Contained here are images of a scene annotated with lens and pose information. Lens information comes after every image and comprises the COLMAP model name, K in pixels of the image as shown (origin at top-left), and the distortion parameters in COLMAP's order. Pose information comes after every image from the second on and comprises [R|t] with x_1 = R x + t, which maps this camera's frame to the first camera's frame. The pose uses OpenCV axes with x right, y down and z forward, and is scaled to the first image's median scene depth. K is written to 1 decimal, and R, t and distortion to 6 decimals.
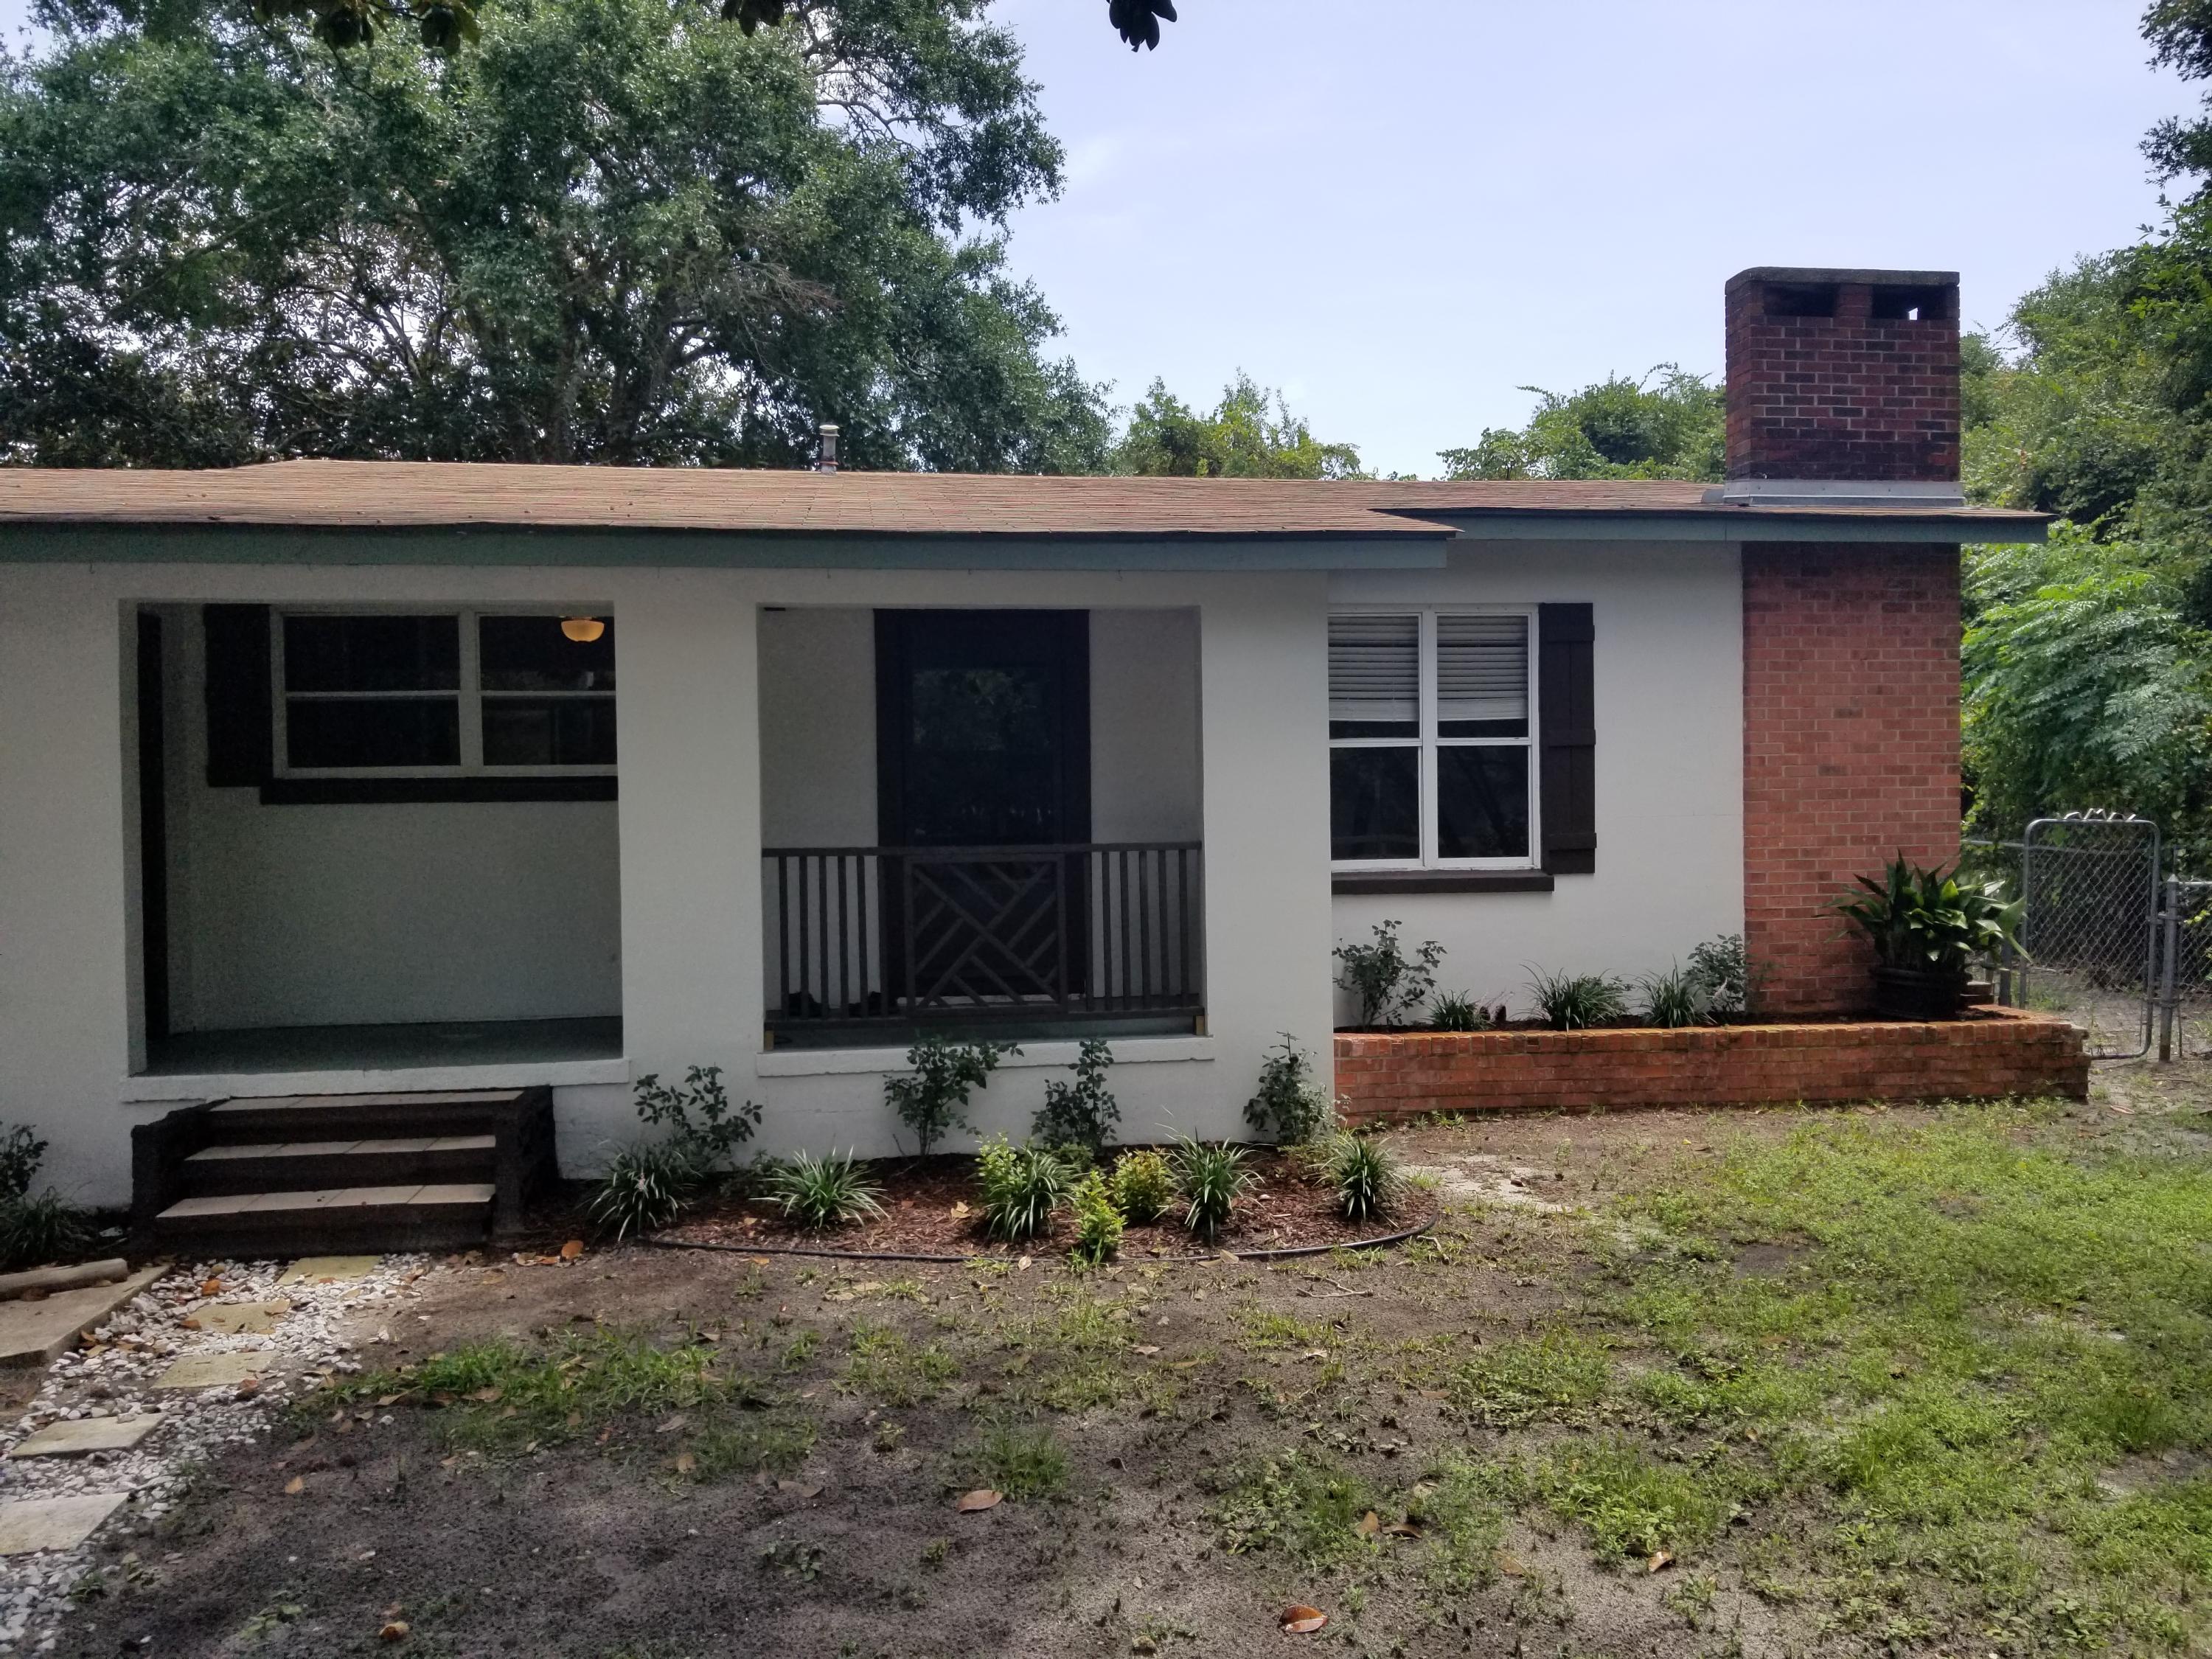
lens RADIAL K [[1714.2, 0, 1114.9], [0, 1714.2, 806.3], [0, 0, 1]] dist [0.067942, -0.092339]
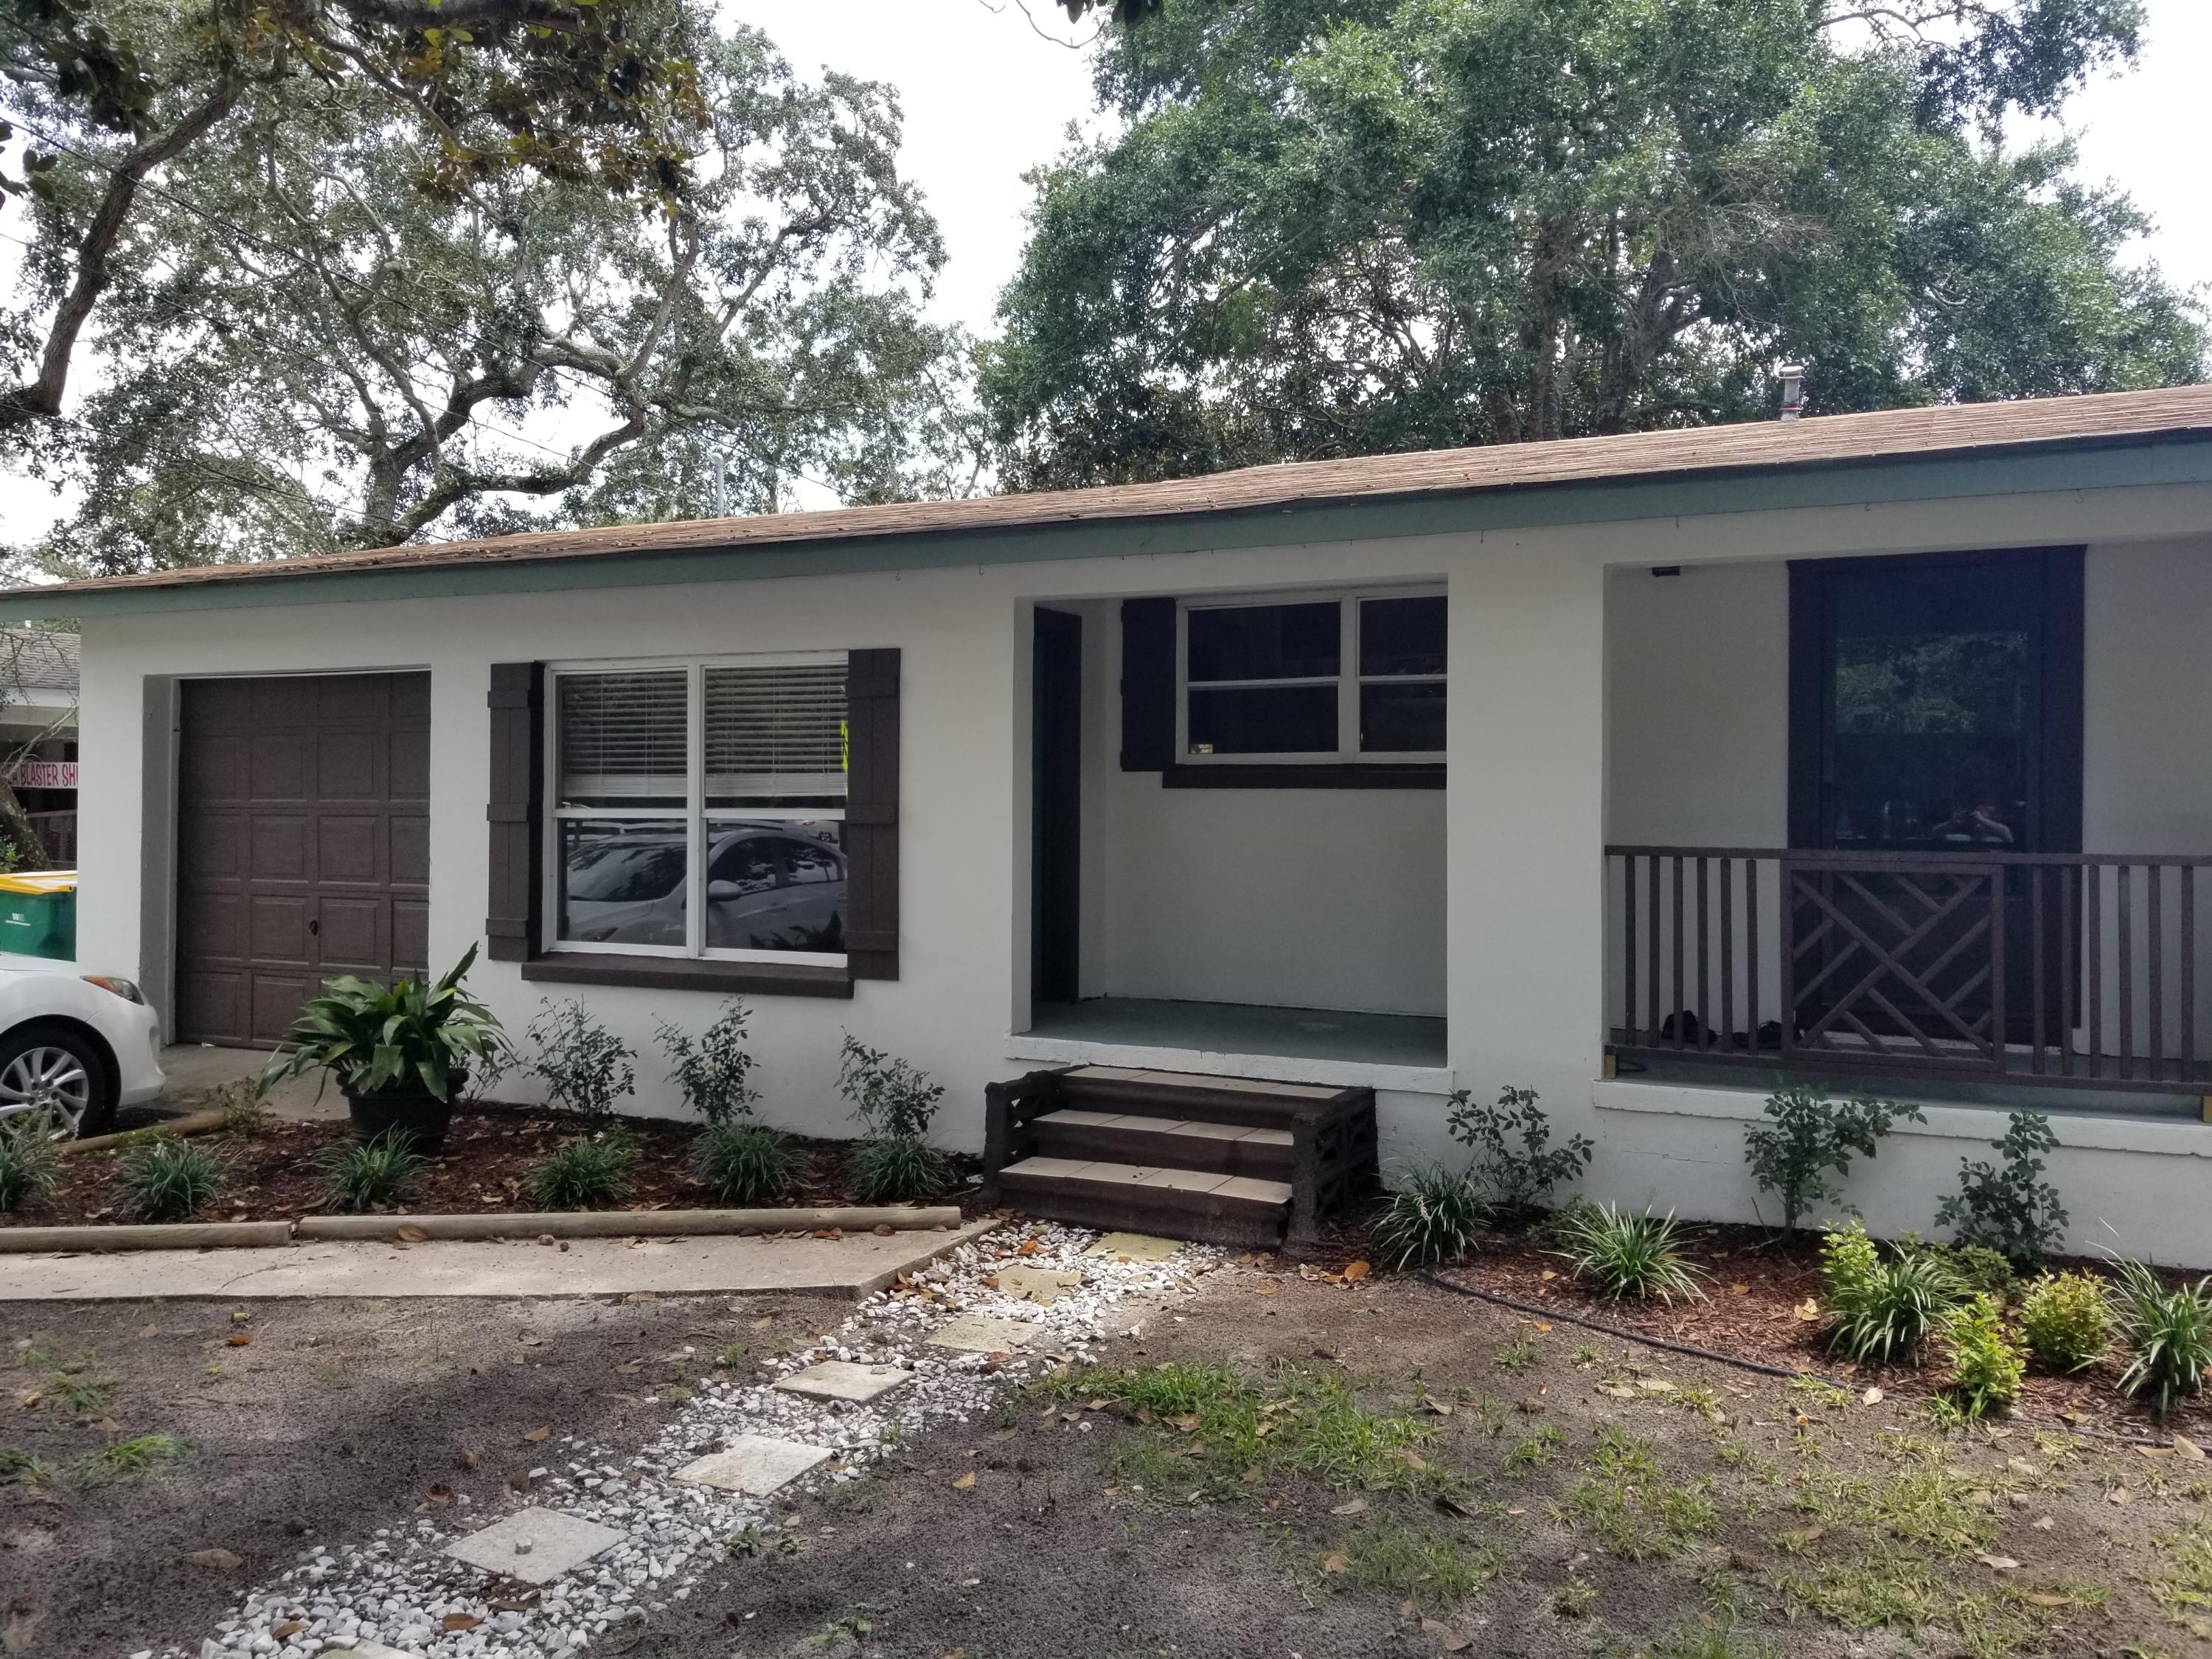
lens RADIAL K [[1714.2, 0, 1117.2], [0, 1714.2, 777.3], [0, 0, 1]] dist [0.067942, -0.092339]
pose [[0.828202, 0.010700, -0.560327, 0.083291], [-0.018073, 0.999808, -0.007620, 0.000880], [0.560138, 0.016438, 0.828237, 0.138803]]
